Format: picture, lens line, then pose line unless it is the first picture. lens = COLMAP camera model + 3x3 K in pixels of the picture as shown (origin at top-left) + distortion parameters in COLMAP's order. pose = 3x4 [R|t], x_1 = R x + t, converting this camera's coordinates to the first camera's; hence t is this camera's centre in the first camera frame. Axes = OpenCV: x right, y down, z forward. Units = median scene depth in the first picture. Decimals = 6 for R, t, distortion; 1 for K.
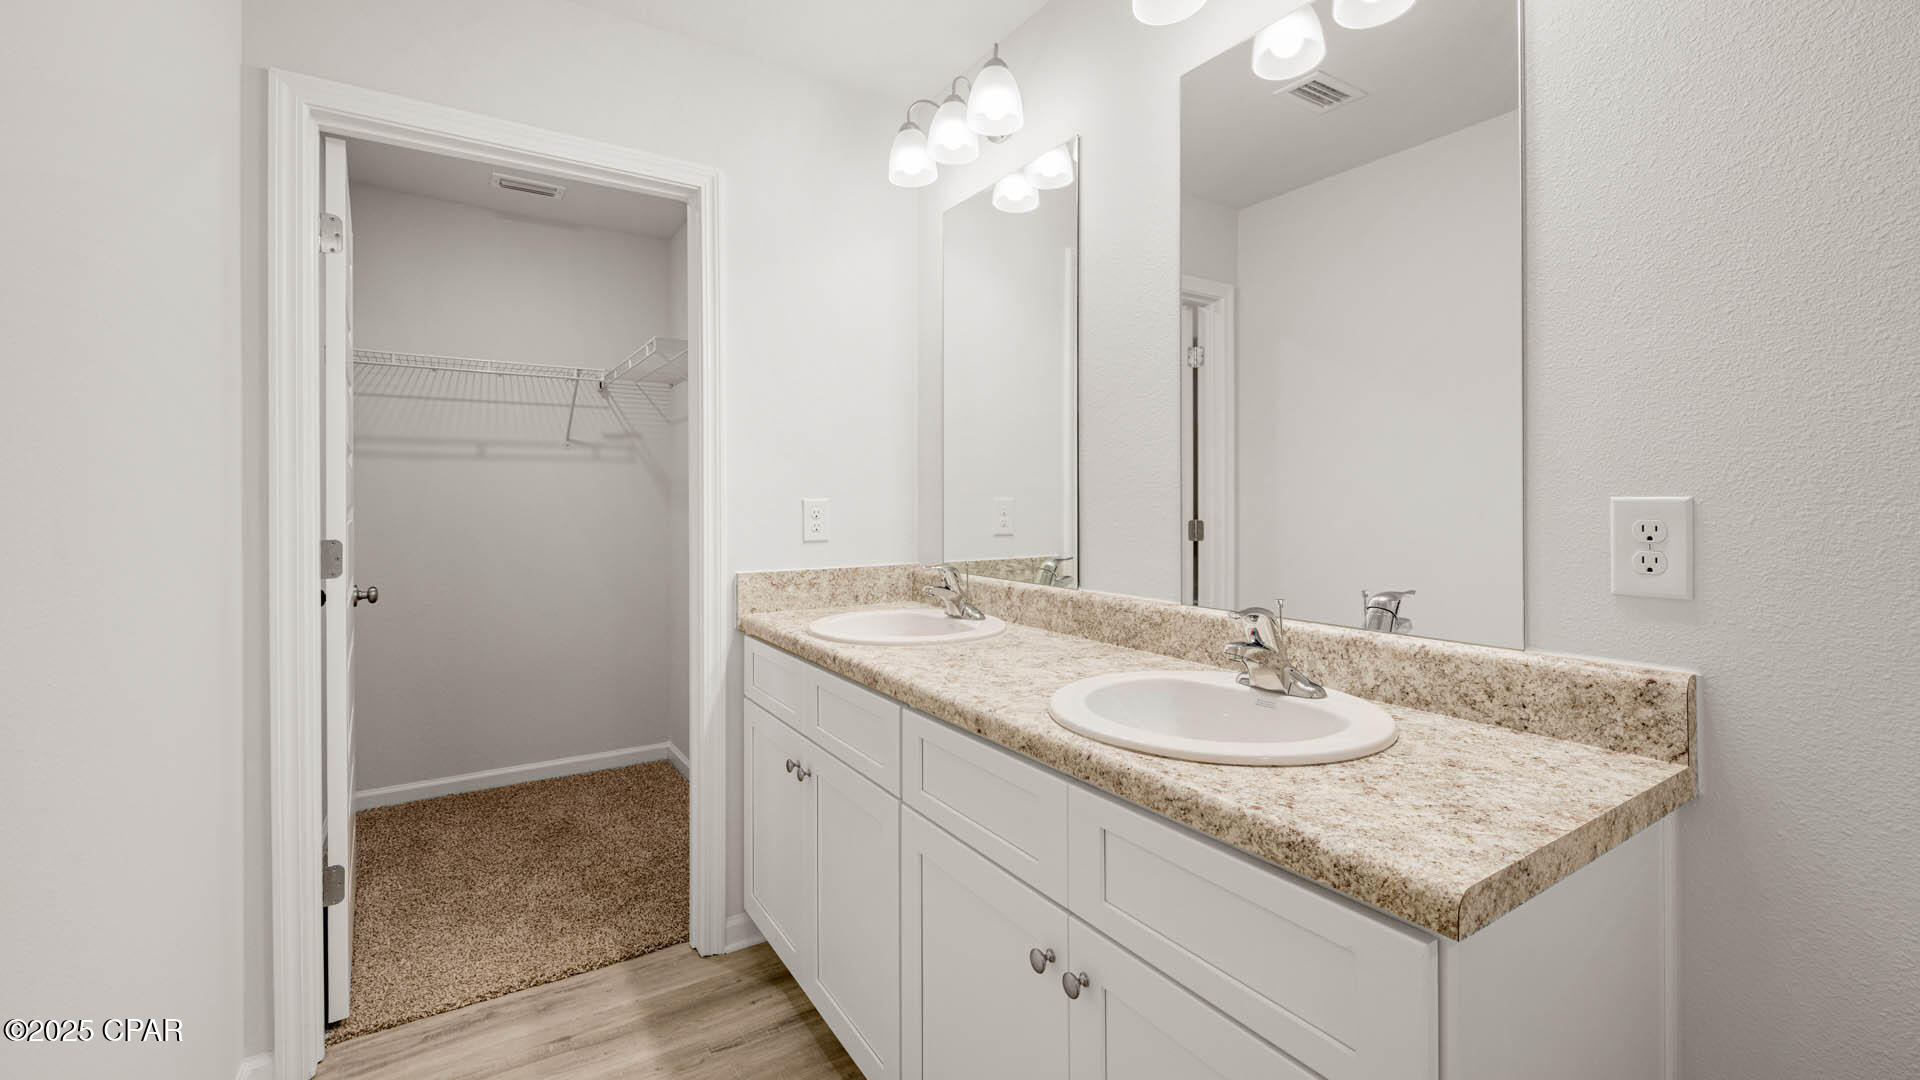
lens RADIAL K [[828.5, 0, 965.2], [0, 828.5, 516.7], [0, 0, 1]] dist [-0.001679, 0.000212]
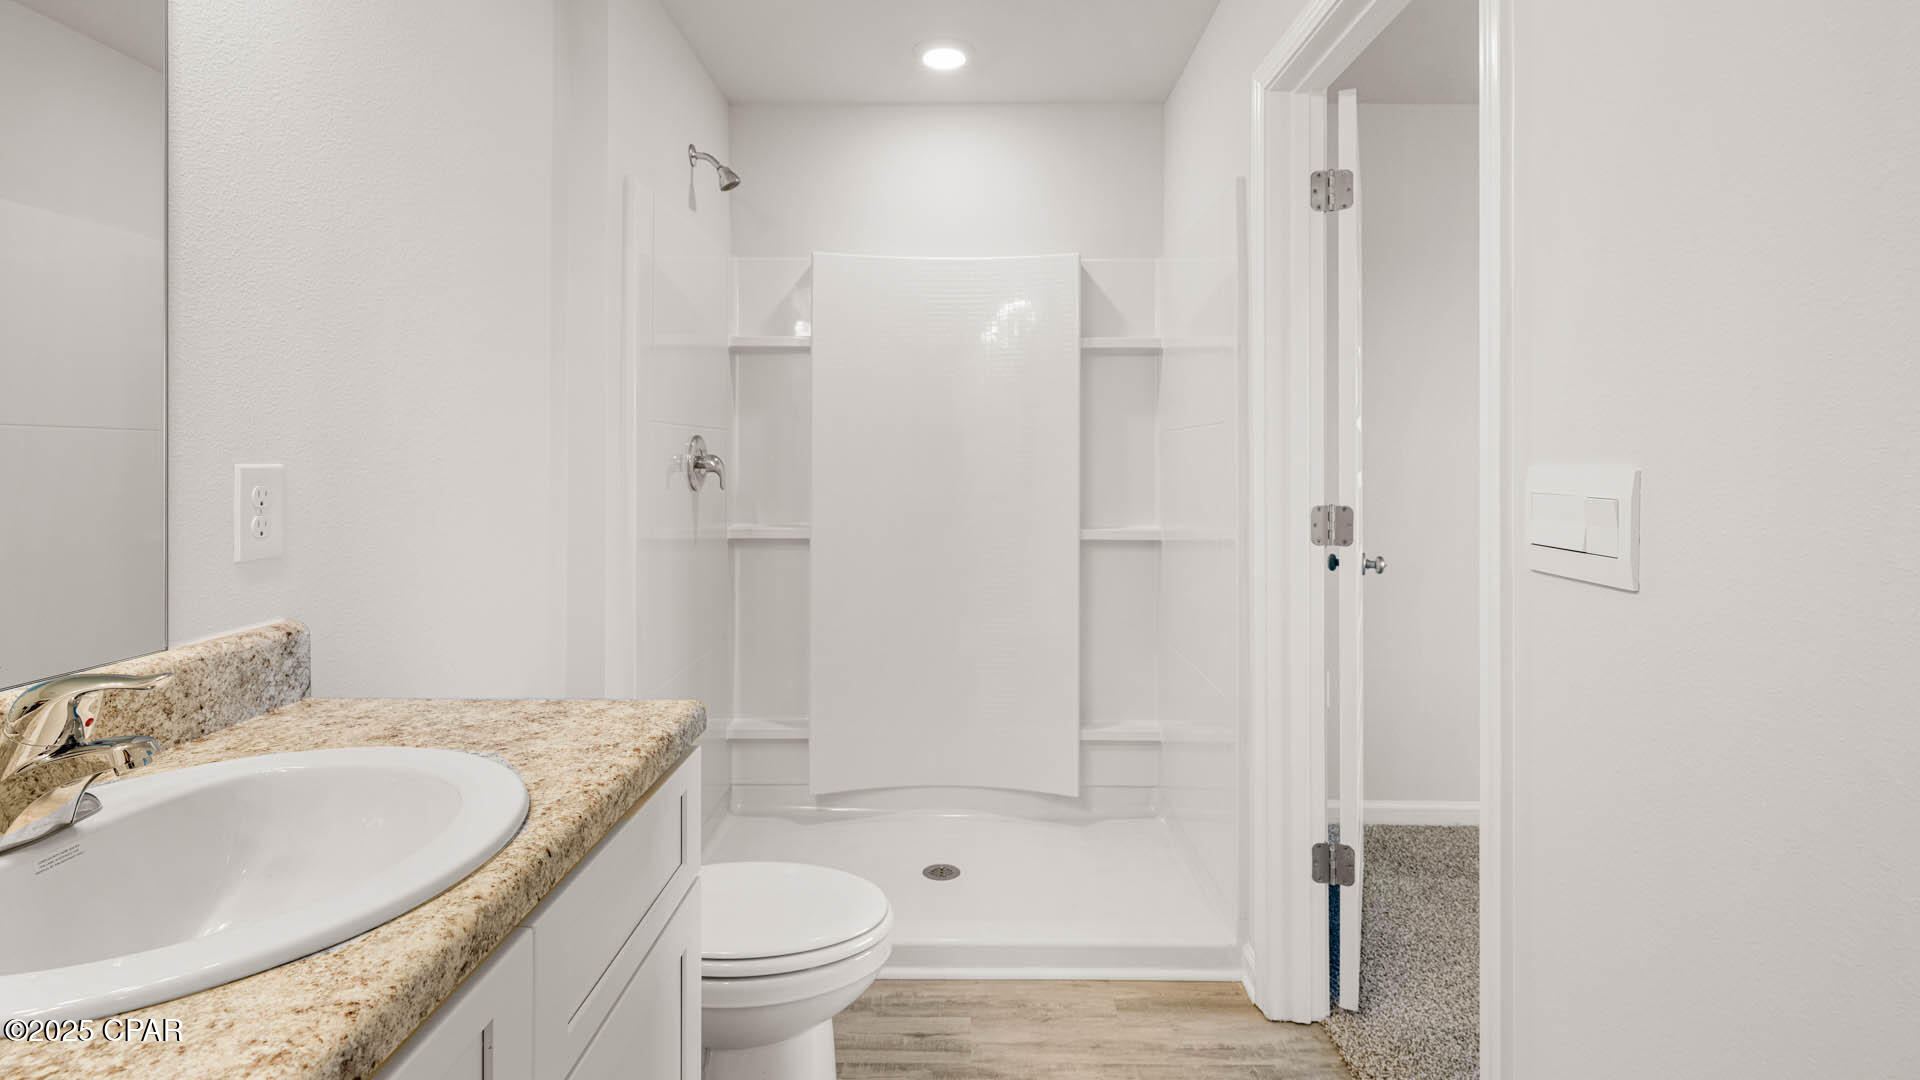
lens RADIAL K [[935.2, 0, 969.3], [0, 935.2, 492.7], [0, 0, 1]] dist [0.003633, -0.000404]
pose [[-0.843667, -0.020616, 0.536471, -0.568209], [0.010855, 0.998403, 0.055438, -0.043751], [-0.536757, 0.052594, -0.842096, 1.509302]]
